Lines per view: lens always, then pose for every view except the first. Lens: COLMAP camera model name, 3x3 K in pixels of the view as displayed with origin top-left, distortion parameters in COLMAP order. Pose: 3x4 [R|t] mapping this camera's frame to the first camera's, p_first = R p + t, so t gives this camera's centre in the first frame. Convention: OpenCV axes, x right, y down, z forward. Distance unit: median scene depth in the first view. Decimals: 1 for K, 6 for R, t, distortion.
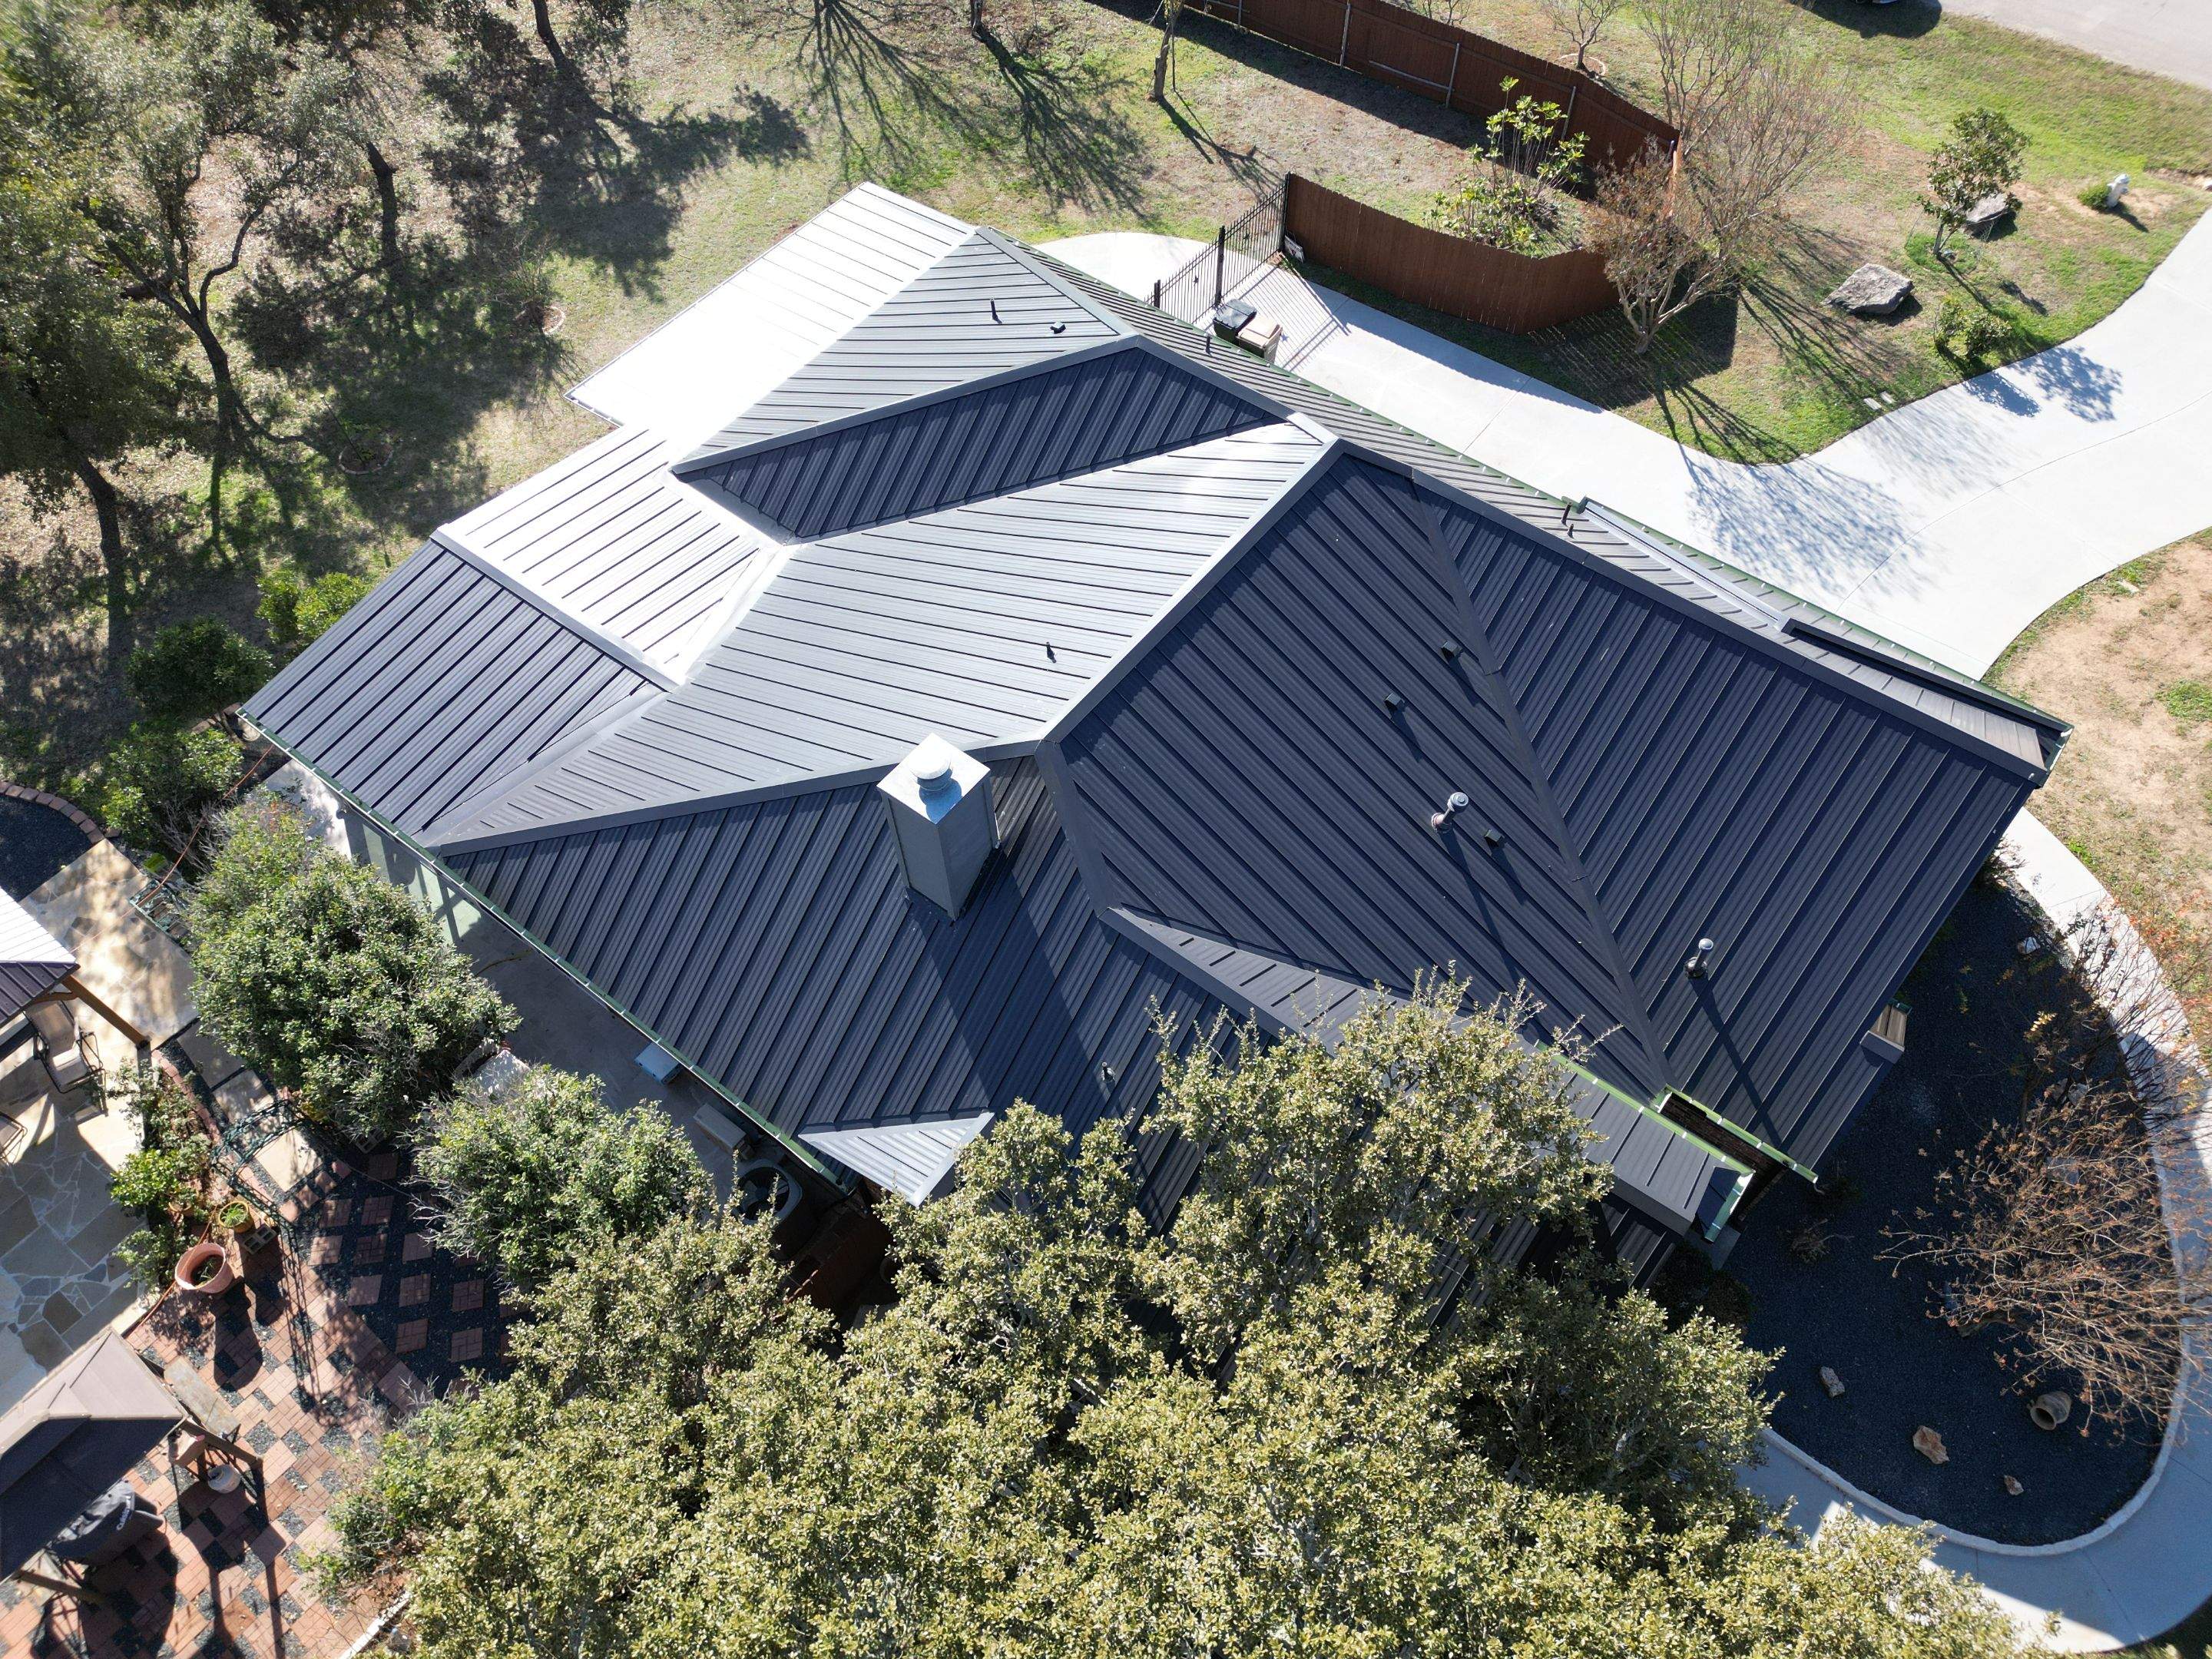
lens RADIAL K [[1544.0, 0, 1100.8], [0, 1544.0, 823.1], [0, 0, 1]] dist [0.071302, -0.066638]
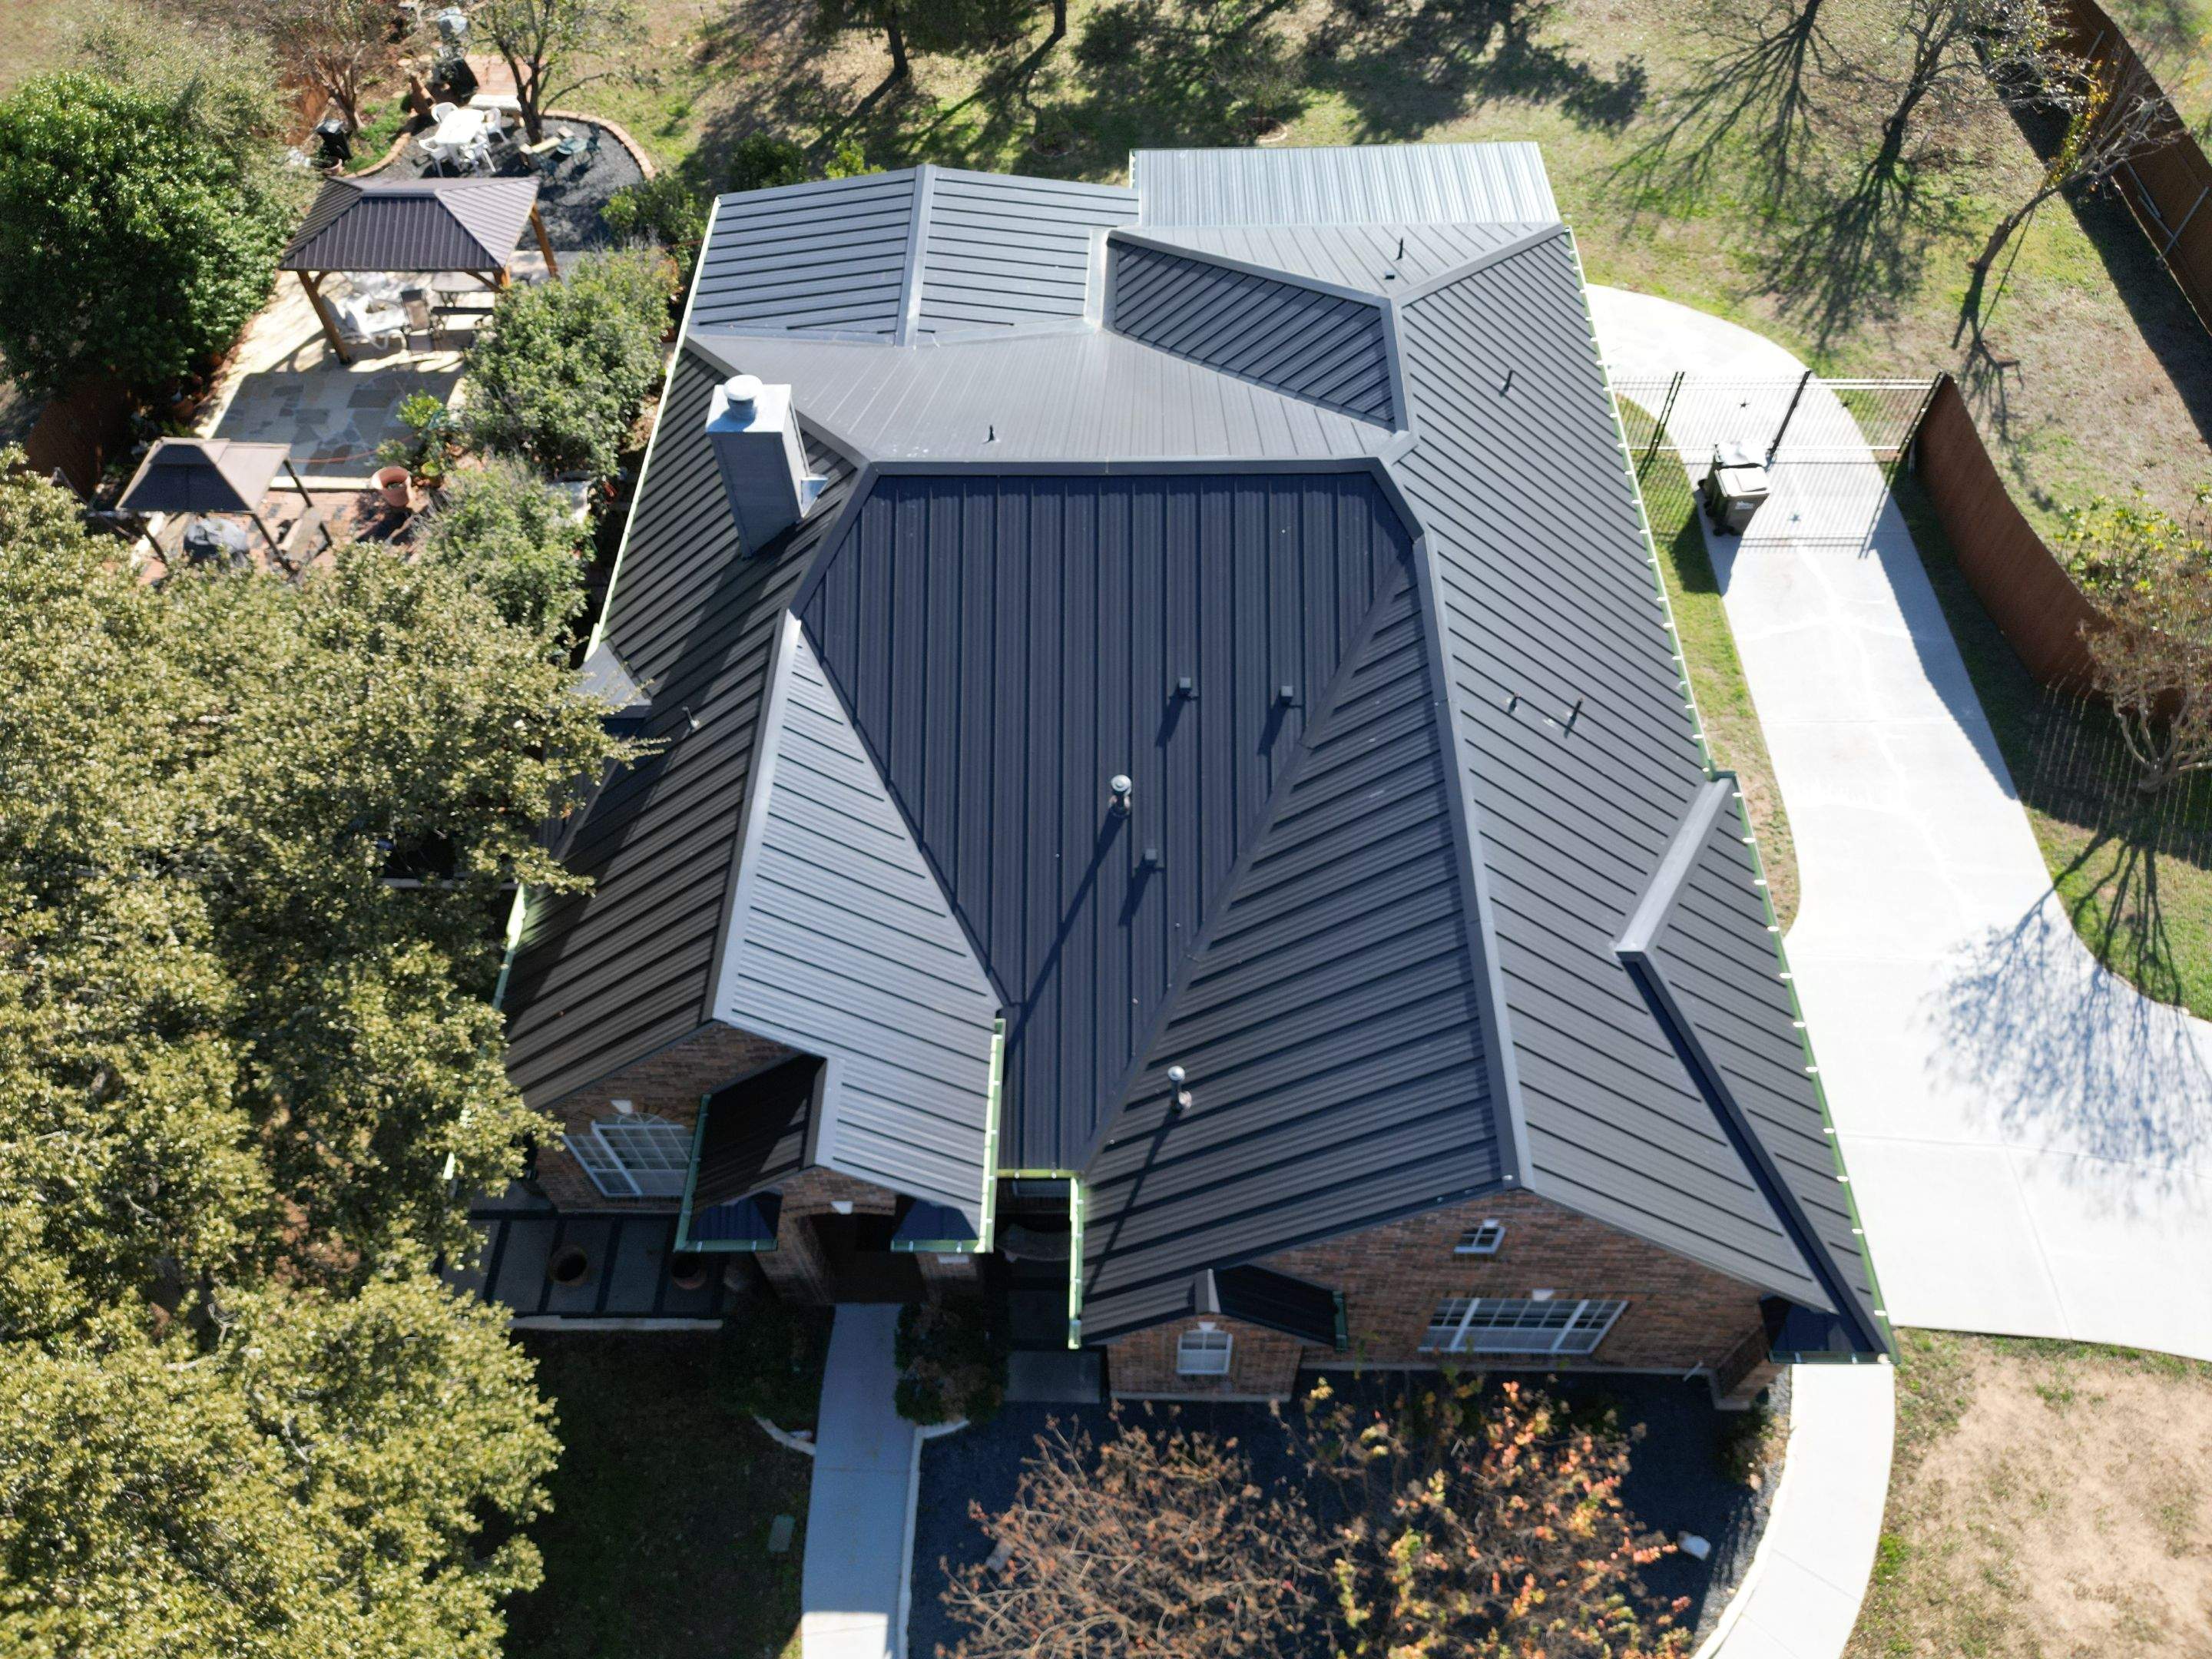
lens RADIAL K [[1557.1, 0, 1113.9], [0, 1557.1, 817.1], [0, 0, 1]] dist [0.069120, -0.068975]
pose [[0.604459, 0.647818, -0.463640, 0.432941], [-0.653292, 0.736155, 0.176875, -0.105502], [0.455894, 0.195978, 0.868190, 0.110212]]
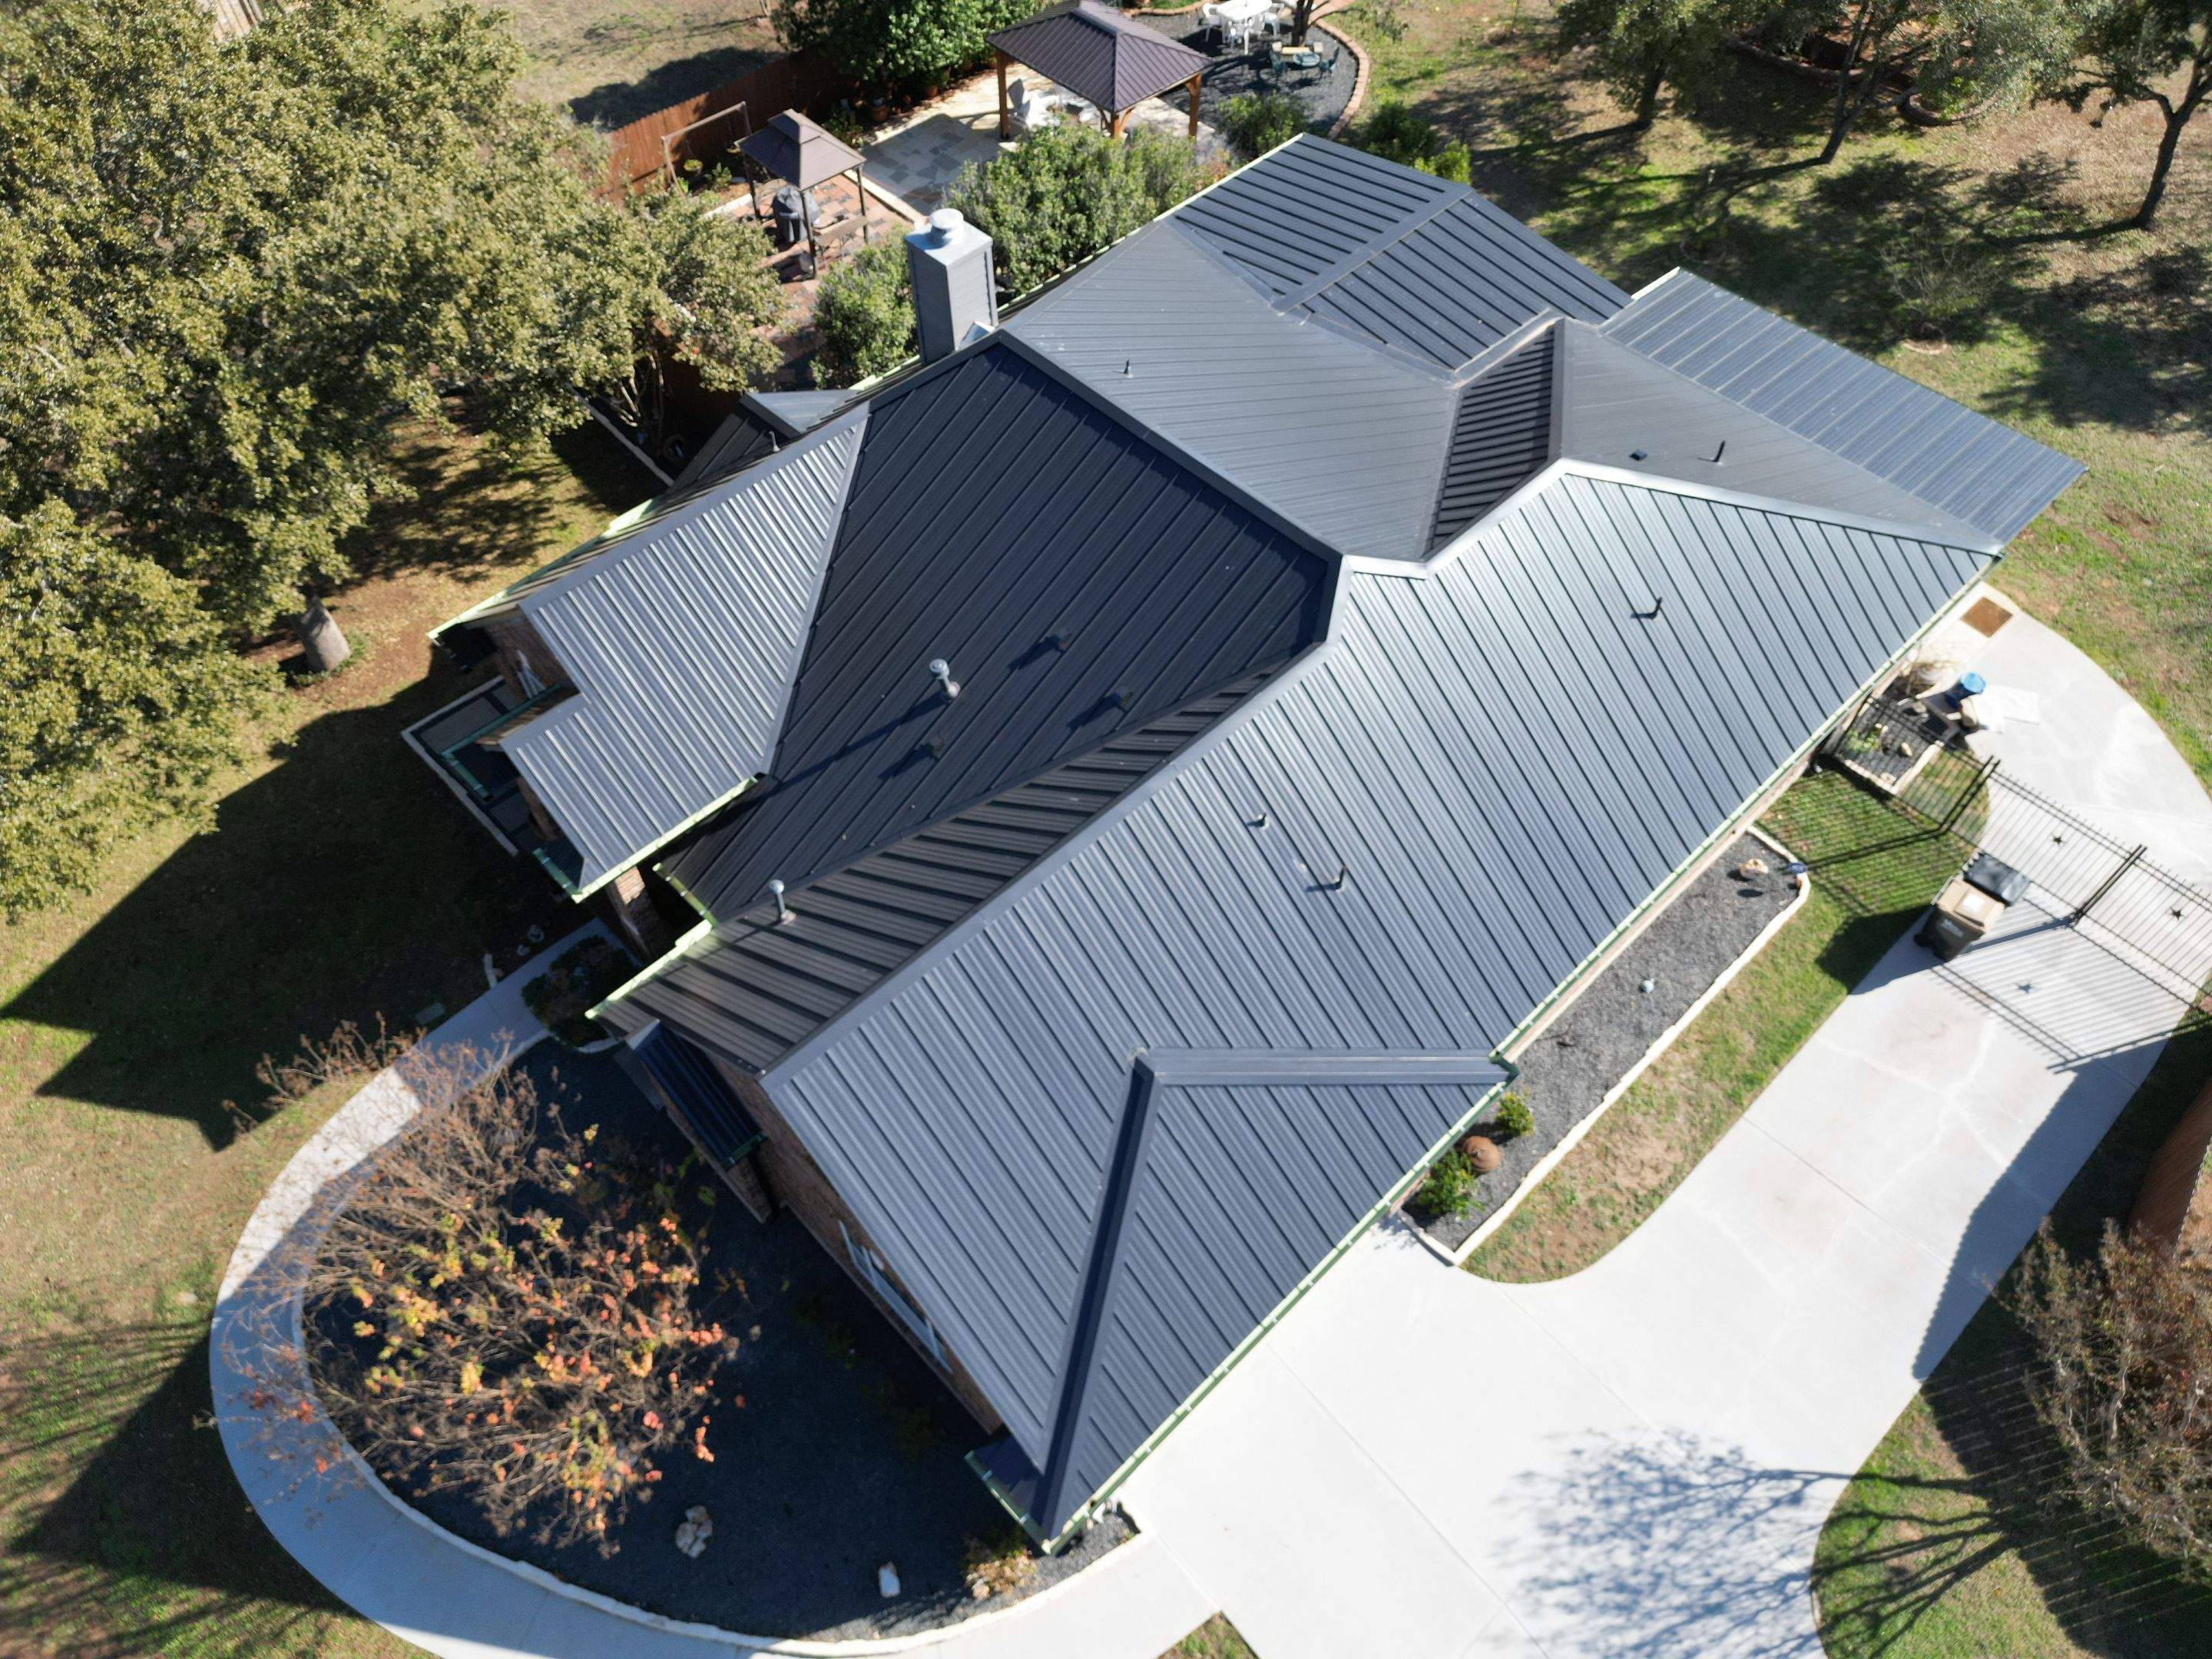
lens RADIAL K [[1554.0, 0, 1115.0], [0, 1554.0, 832.4], [0, 0, 1]] dist [0.071744, -0.065716]
pose [[-0.139155, 0.811341, -0.567769, 0.566628], [-0.811285, 0.235369, 0.535181, -0.406955], [0.567849, 0.535096, 0.625476, 0.300139]]
